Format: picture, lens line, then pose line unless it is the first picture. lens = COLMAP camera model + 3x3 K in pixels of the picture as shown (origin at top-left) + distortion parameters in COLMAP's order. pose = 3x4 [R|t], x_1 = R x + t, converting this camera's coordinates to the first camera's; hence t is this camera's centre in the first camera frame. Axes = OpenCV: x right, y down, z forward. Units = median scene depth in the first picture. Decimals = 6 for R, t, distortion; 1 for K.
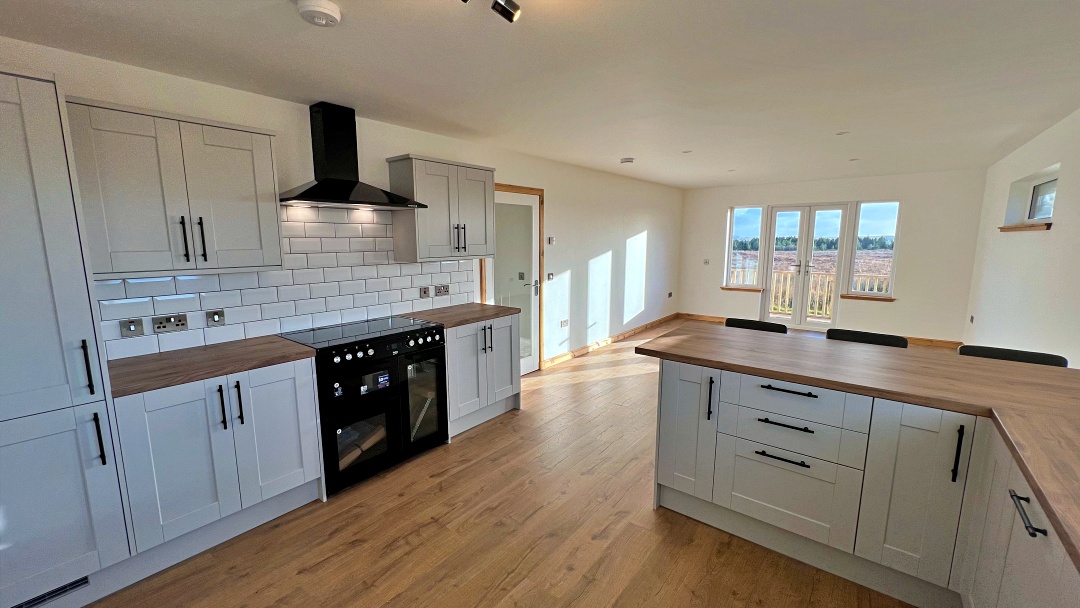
lens RADIAL K [[434.8, 0, 535.5], [0, 434.8, 303.2], [0, 0, 1]] dist [0.000848, 0.000190]
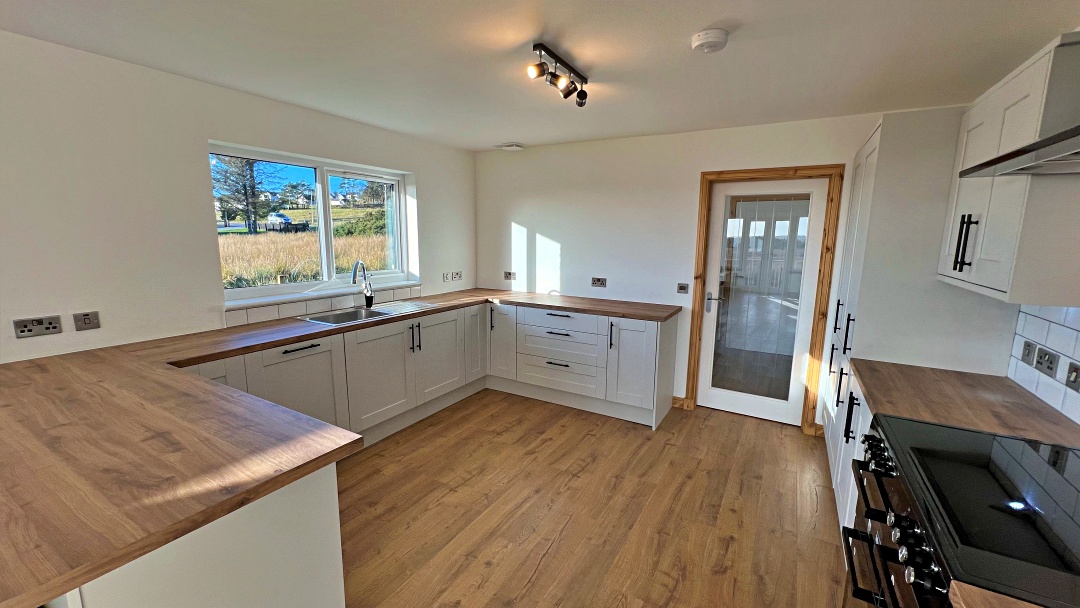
lens RADIAL K [[434.8, 0, 535.5], [0, 434.8, 303.2], [0, 0, 1]] dist [0.000848, 0.000190]
pose [[-0.989750, 0.011780, -0.142328, 0.102318], [-0.032211, 0.952499, 0.302835, -0.256645], [0.139134, 0.304315, -0.942356, 1.674085]]
